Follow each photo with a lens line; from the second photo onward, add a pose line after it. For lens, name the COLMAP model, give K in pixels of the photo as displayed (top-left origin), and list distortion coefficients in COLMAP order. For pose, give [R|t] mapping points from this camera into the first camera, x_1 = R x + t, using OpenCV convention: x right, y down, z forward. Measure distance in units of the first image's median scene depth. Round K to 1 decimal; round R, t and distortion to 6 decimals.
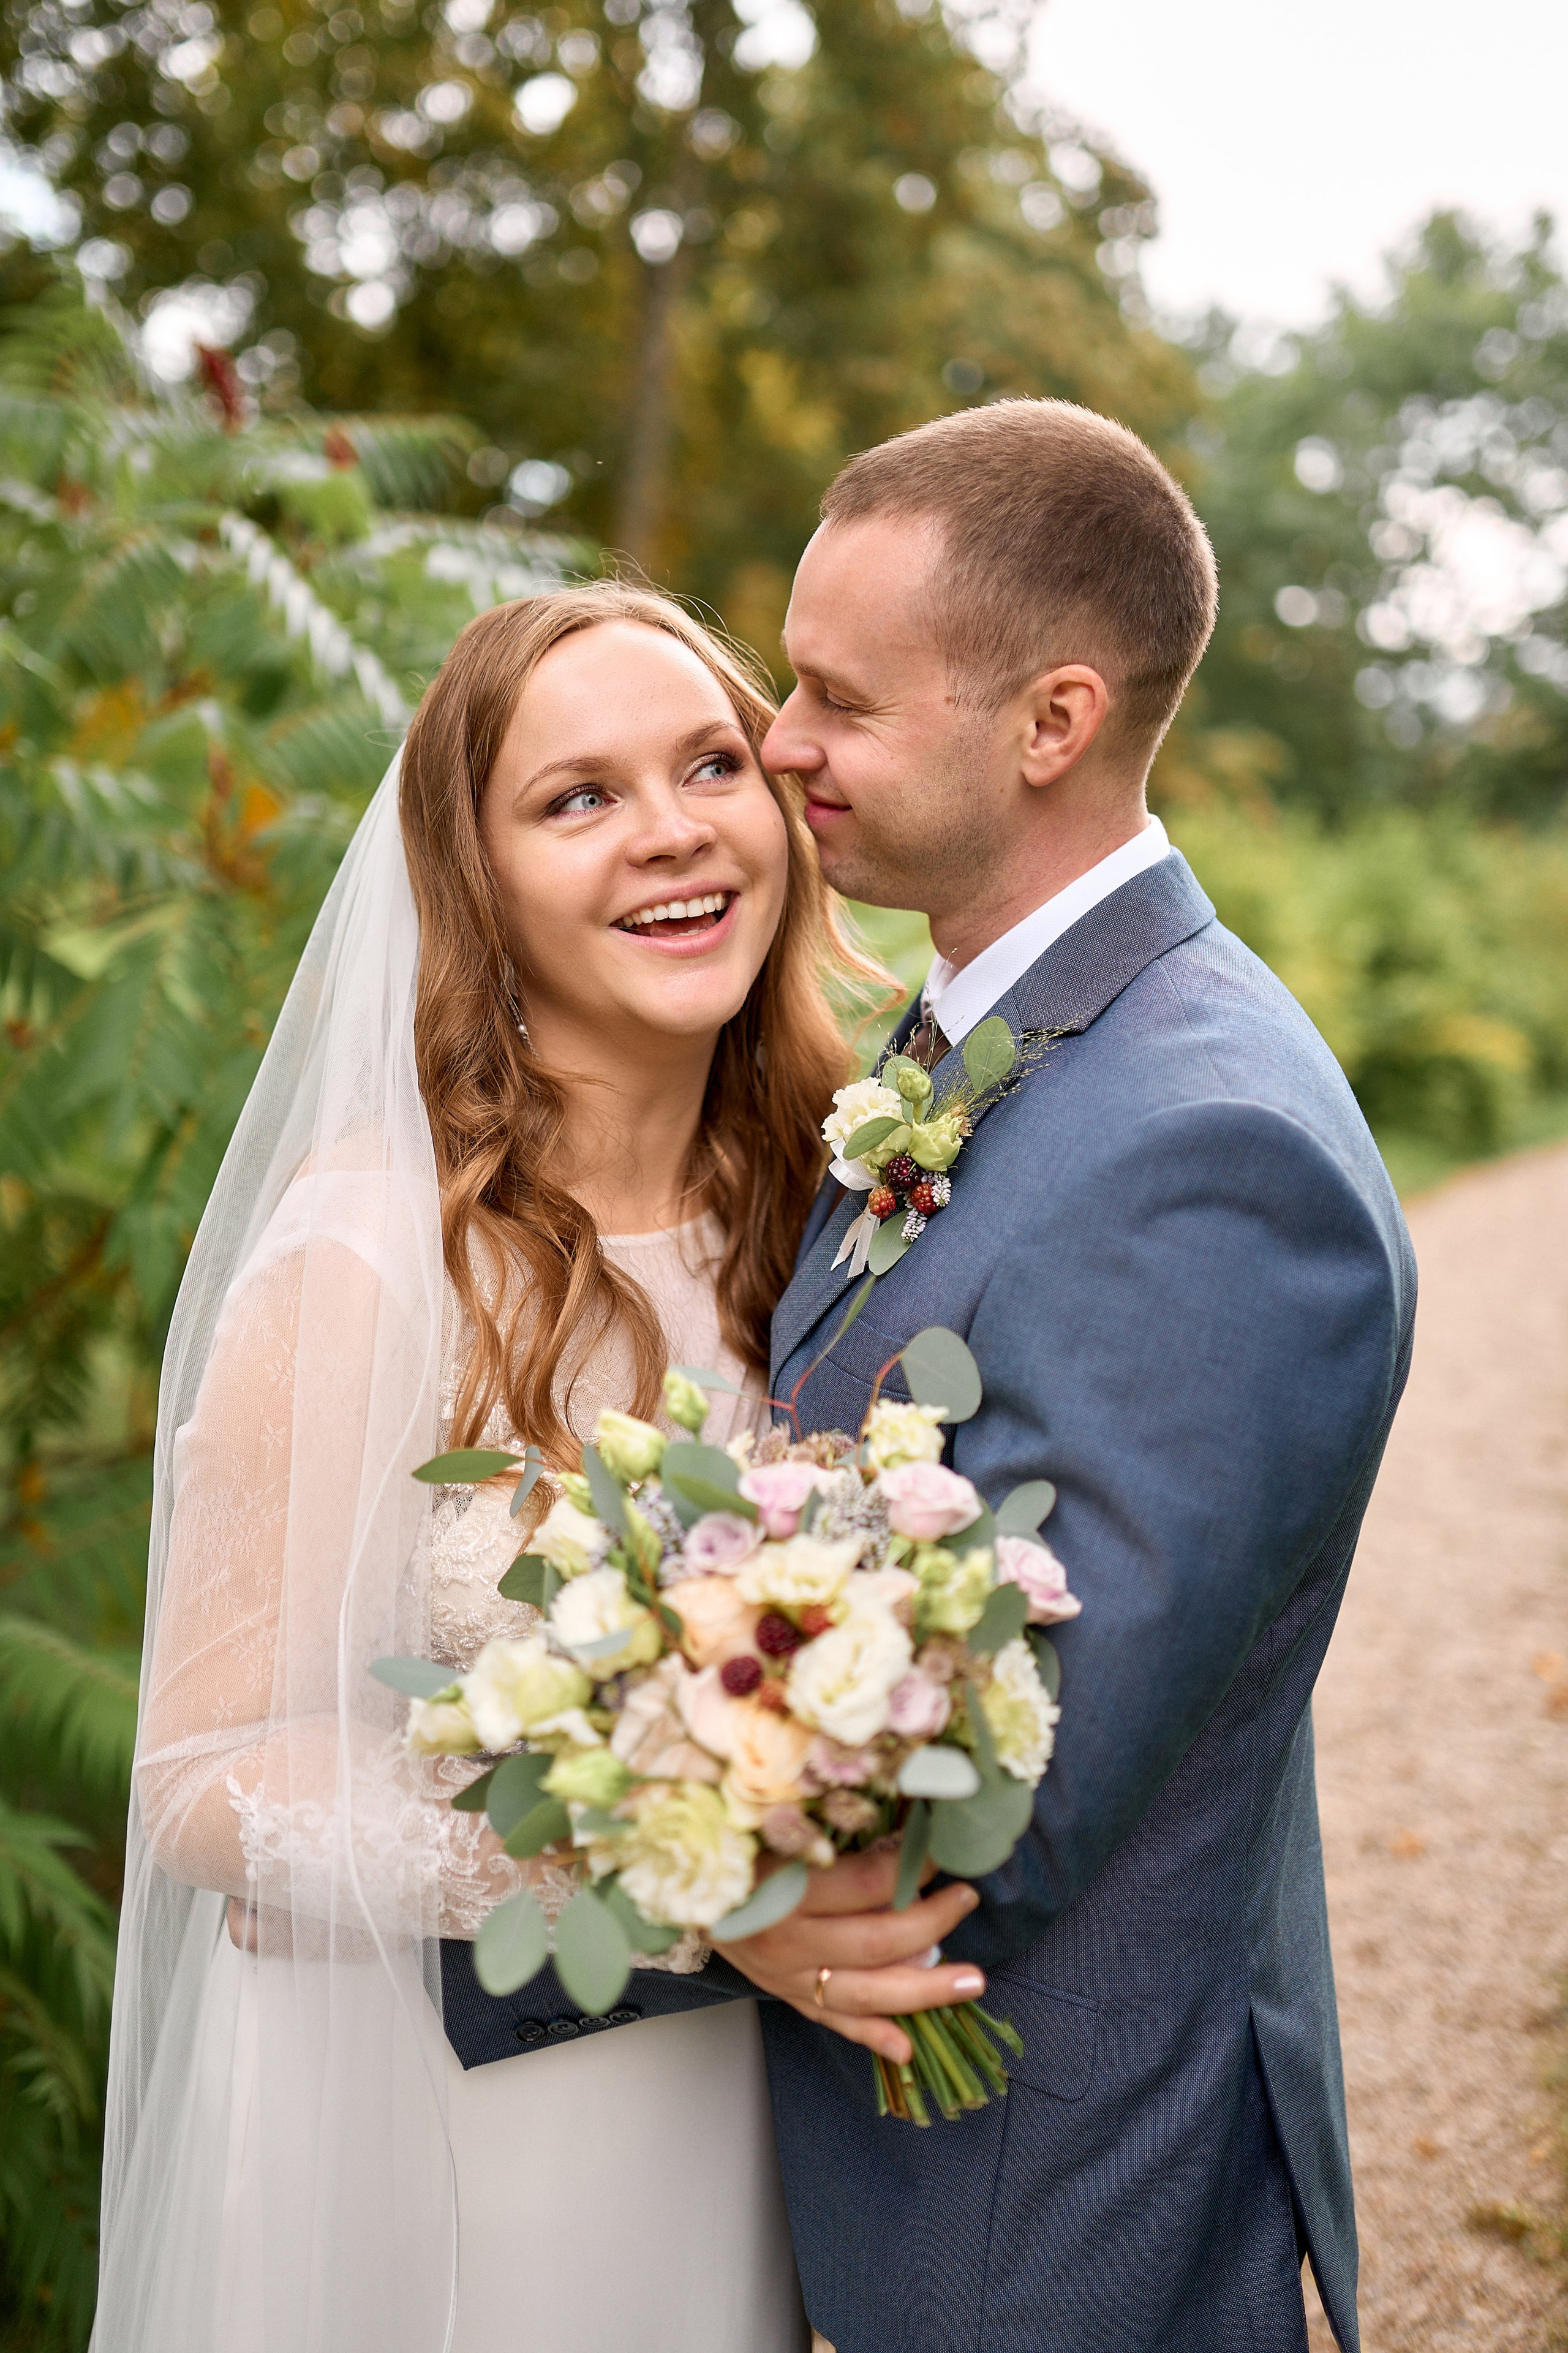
lens RADIAL K [[2323.6, 0, 729.1], [0, 2323.6, 1083.5], [0, 0, 1]] dist [0.116734, 0.006918]
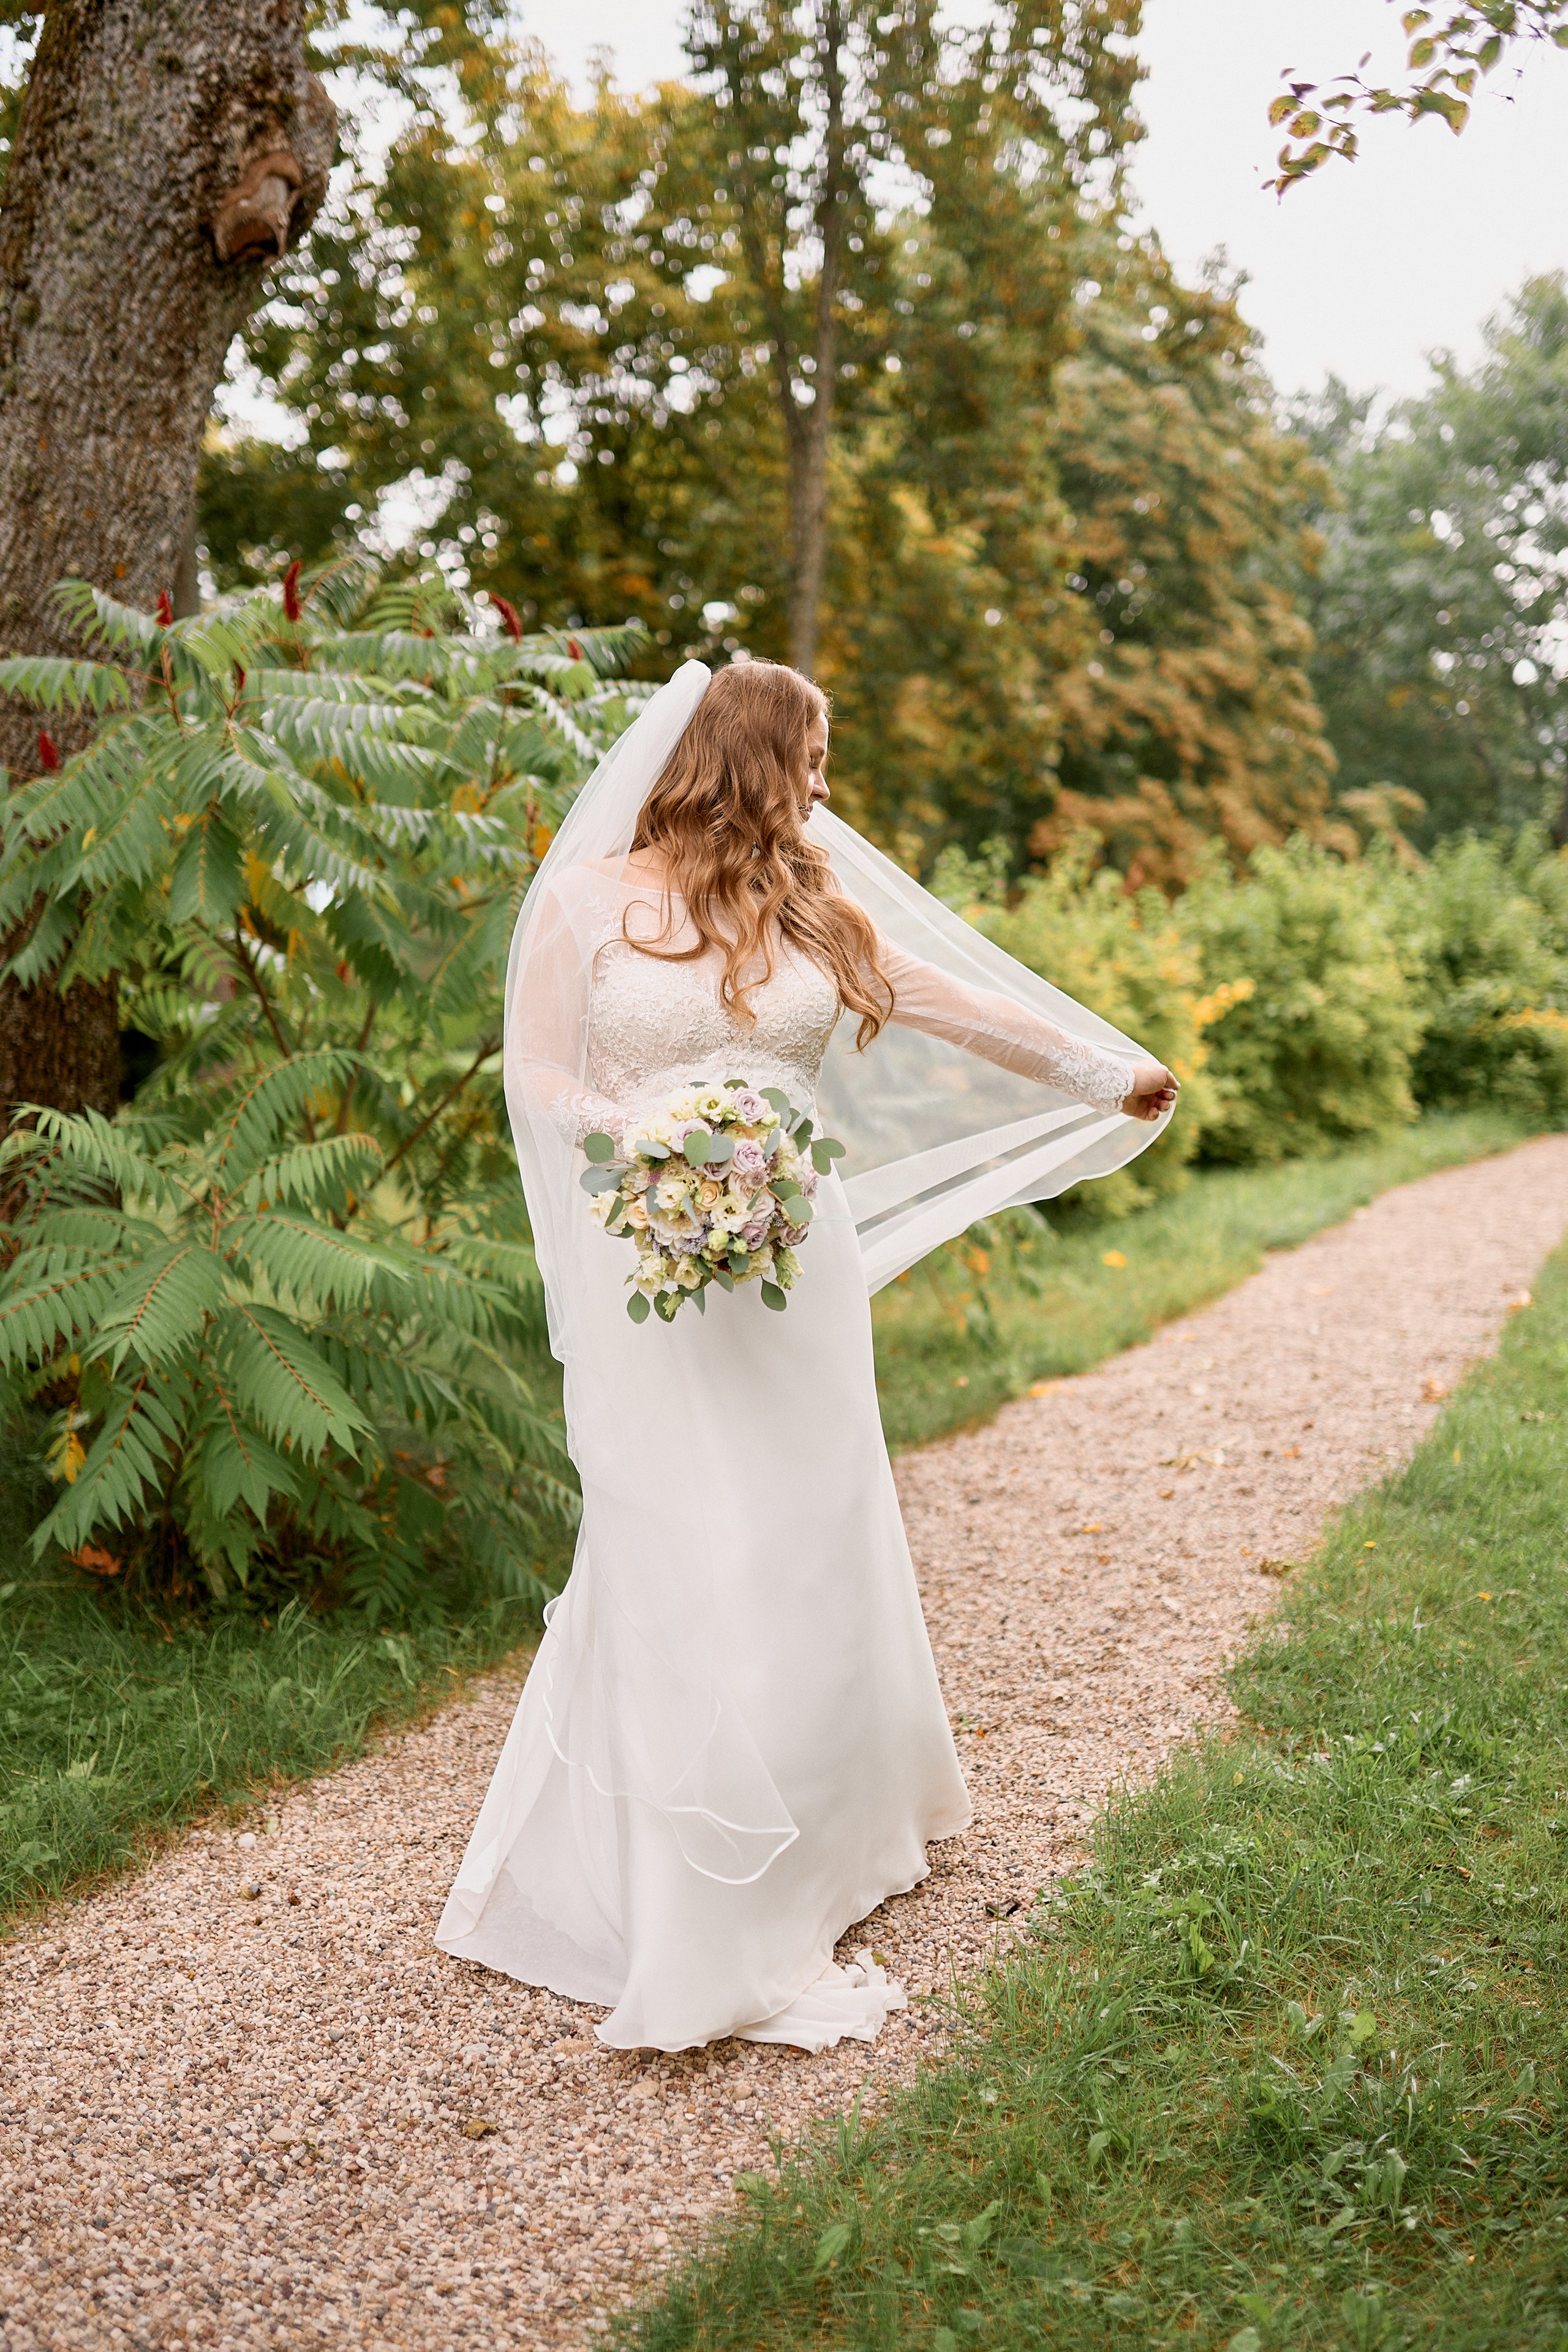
lens RADIAL K [[2326.5, 0, 781.4], [0, 2326.5, 1265.2], [0, 0, 1]] dist [-0.001599, 0.028131]
pose [[0.994160, -0.070429, -0.081765, 0.024591], [0.072986, 0.996920, 0.028712, 0.038690], [0.079491, -0.034512, 0.996238, -0.181734]]
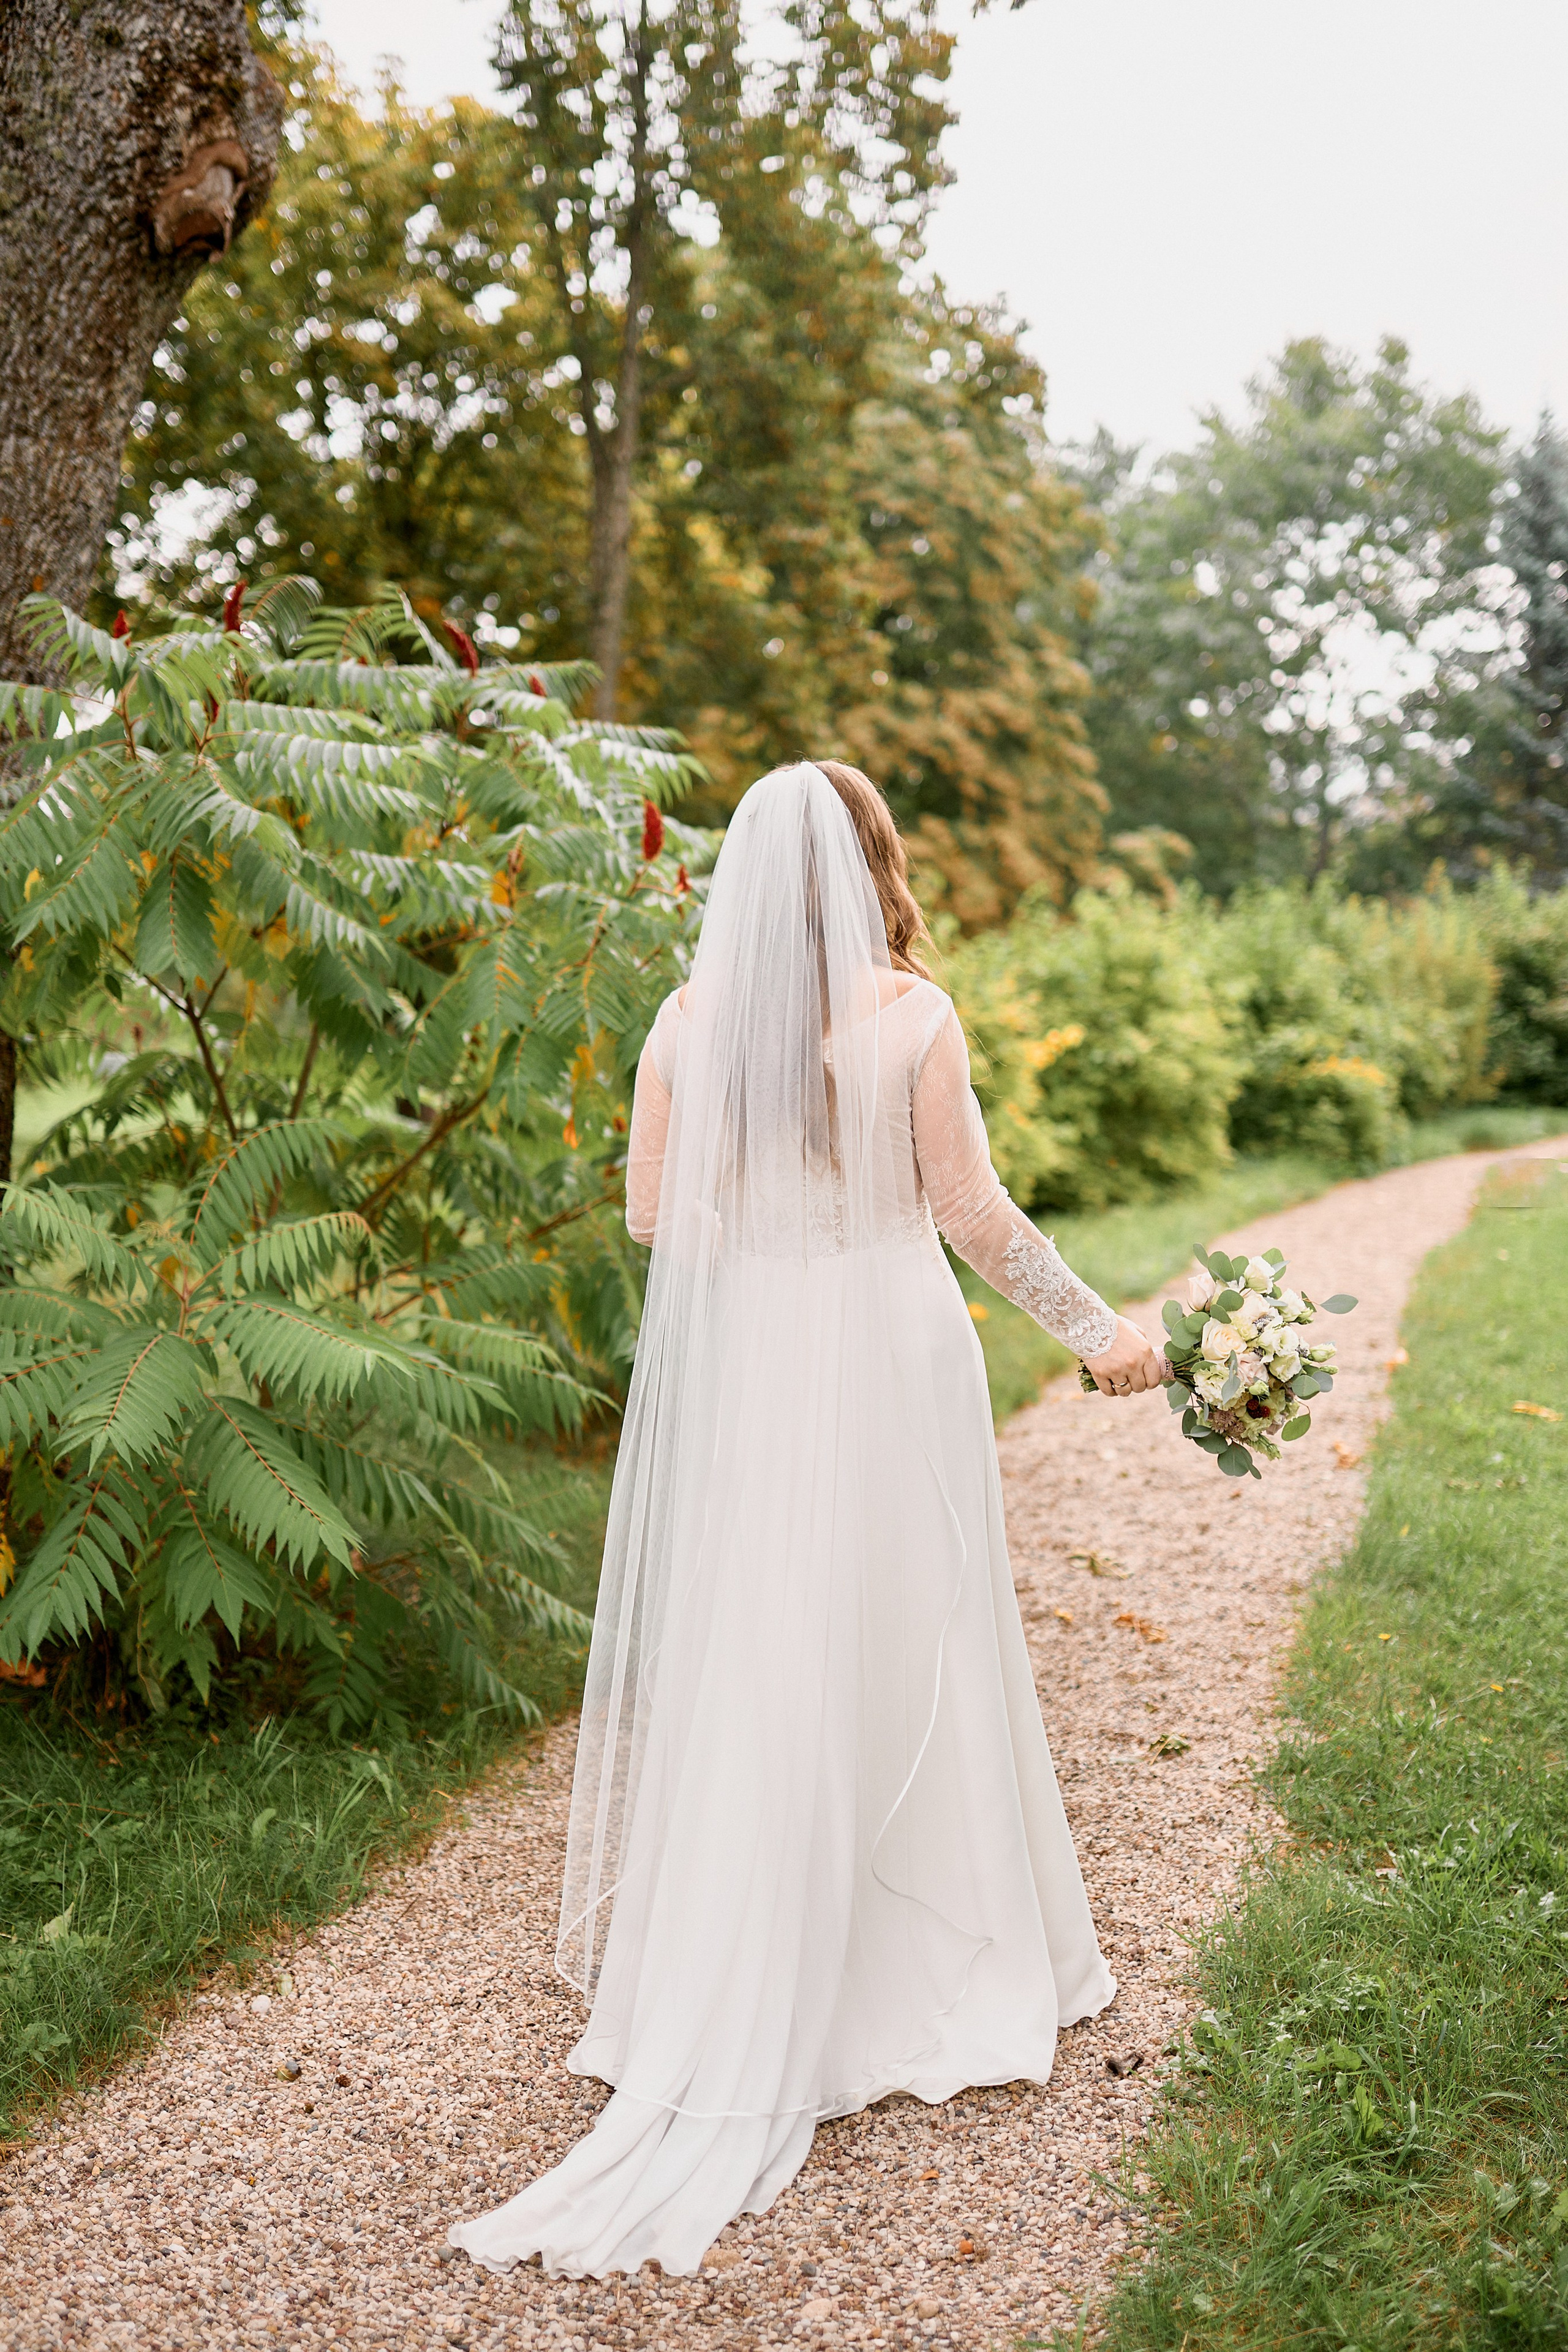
lens RADIAL K [[2326.5, 0, 781.4], [0, 2326.5, 1265.2], [0, 0, 1]] dist [-0.001599, 0.028131]
pose [[0.997169, -0.067373, 0.033395, -0.013166], [0.066534, 0.997454, 0.025655, 0.028861], [-0.035039, -0.023360, 0.999113, -0.162243]]
